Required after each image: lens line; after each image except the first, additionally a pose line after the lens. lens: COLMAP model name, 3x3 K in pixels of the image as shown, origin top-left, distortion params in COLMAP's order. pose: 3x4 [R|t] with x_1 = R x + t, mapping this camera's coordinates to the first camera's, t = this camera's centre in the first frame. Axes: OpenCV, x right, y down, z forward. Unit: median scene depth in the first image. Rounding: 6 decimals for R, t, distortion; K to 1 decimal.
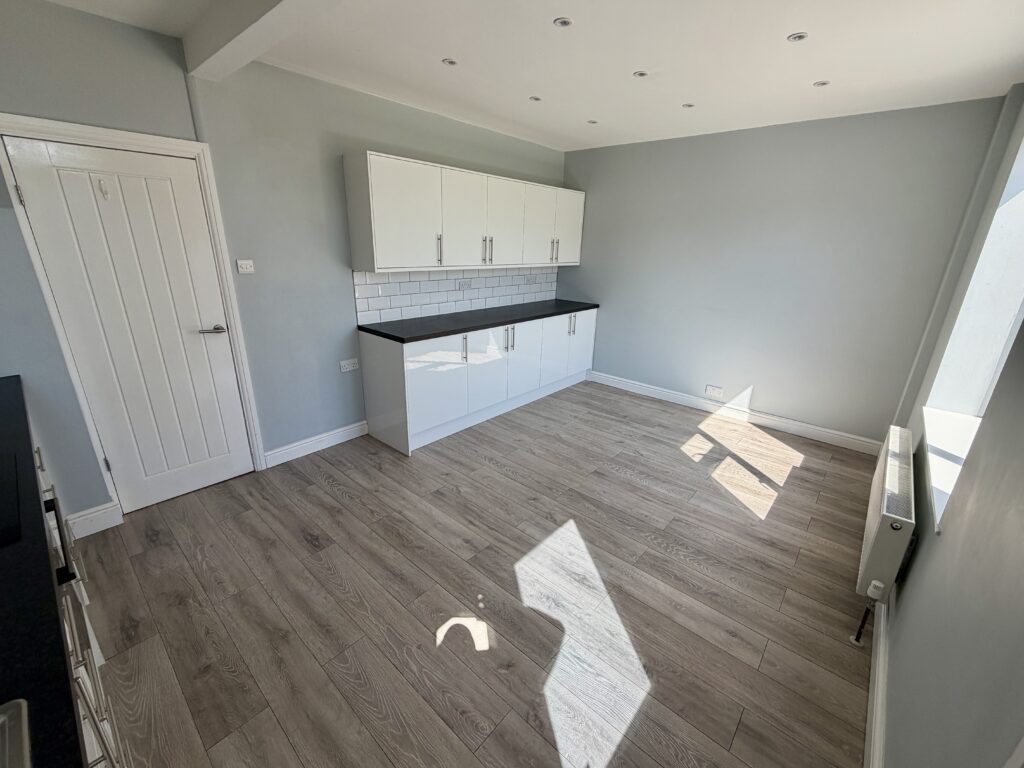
lens RADIAL K [[423.0, 0, 513.7], [0, 423.0, 385.6], [0, 0, 1]] dist [-0.006439, -0.000367]
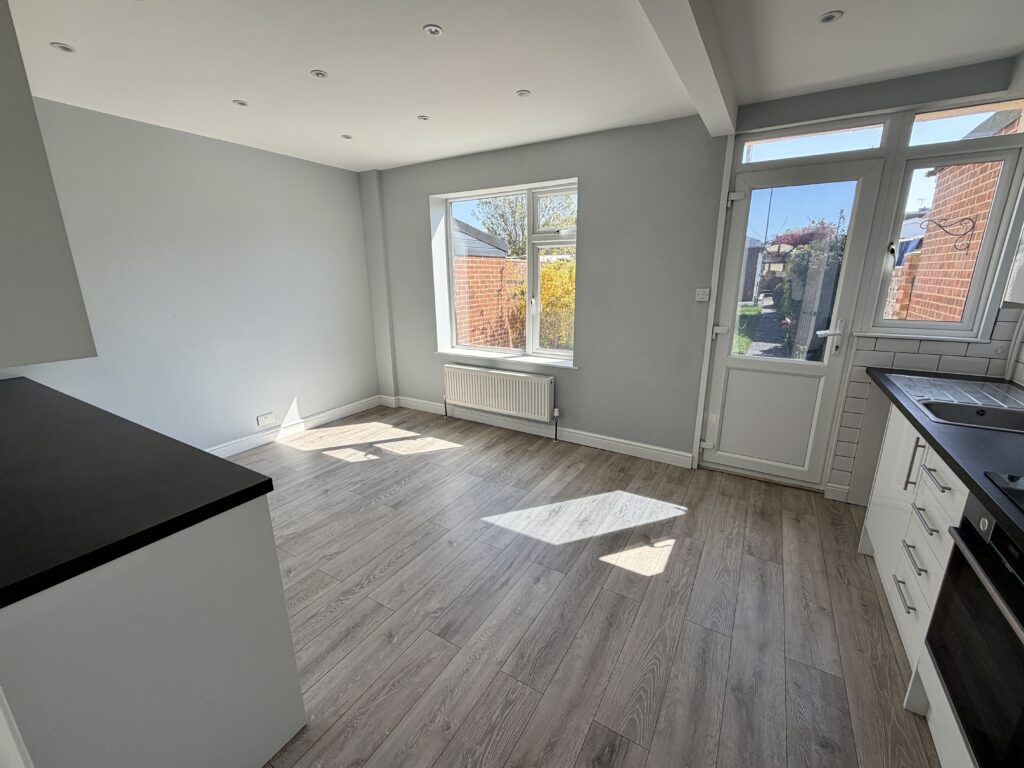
lens RADIAL K [[423.0, 0, 513.7], [0, 423.0, 385.6], [0, 0, 1]] dist [-0.006439, -0.000367]
pose [[-0.178078, -0.279816, 0.943393, -0.709948], [0.324320, 0.888459, 0.324742, -0.266621], [-0.929034, 0.363791, -0.067465, 0.803249]]
